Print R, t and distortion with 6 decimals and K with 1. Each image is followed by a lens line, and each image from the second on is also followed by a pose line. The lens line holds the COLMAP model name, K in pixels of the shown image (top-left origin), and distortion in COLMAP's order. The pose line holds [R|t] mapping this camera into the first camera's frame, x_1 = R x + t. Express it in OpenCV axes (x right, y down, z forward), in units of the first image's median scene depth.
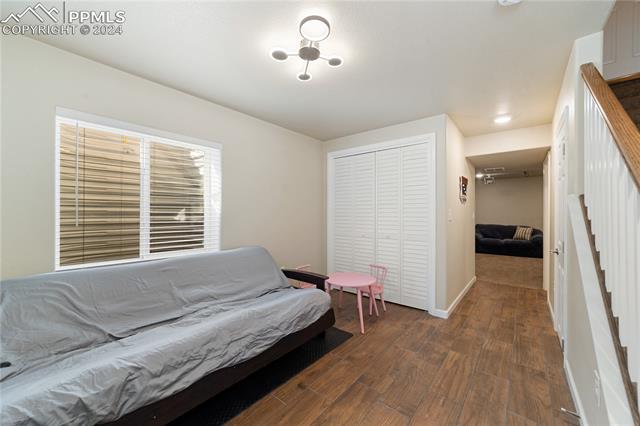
lens RADIAL K [[245.6, 0, 319.9], [0, 245.6, 213.4], [0, 0, 1]] dist [-0.008273, 0.000739]
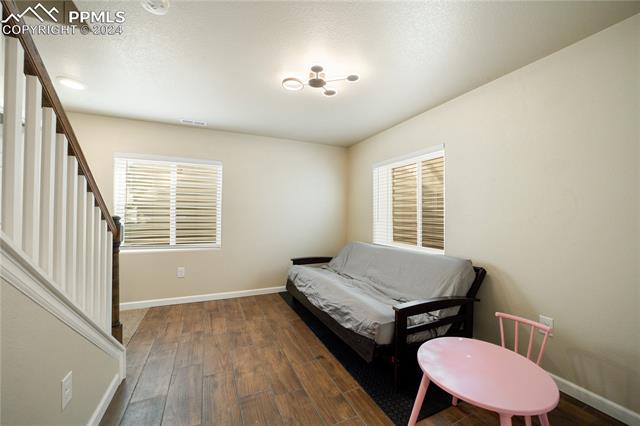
lens RADIAL K [[245.6, 0, 319.8], [0, 245.6, 213.2], [0, 0, 1]] dist [-0.008273, 0.000739]
pose [[-0.423947, -0.008680, -0.905645, 1.007792], [-0.001080, 0.999958, -0.009078, 0.000803], [0.905686, -0.002871, -0.423939, 1.477588]]
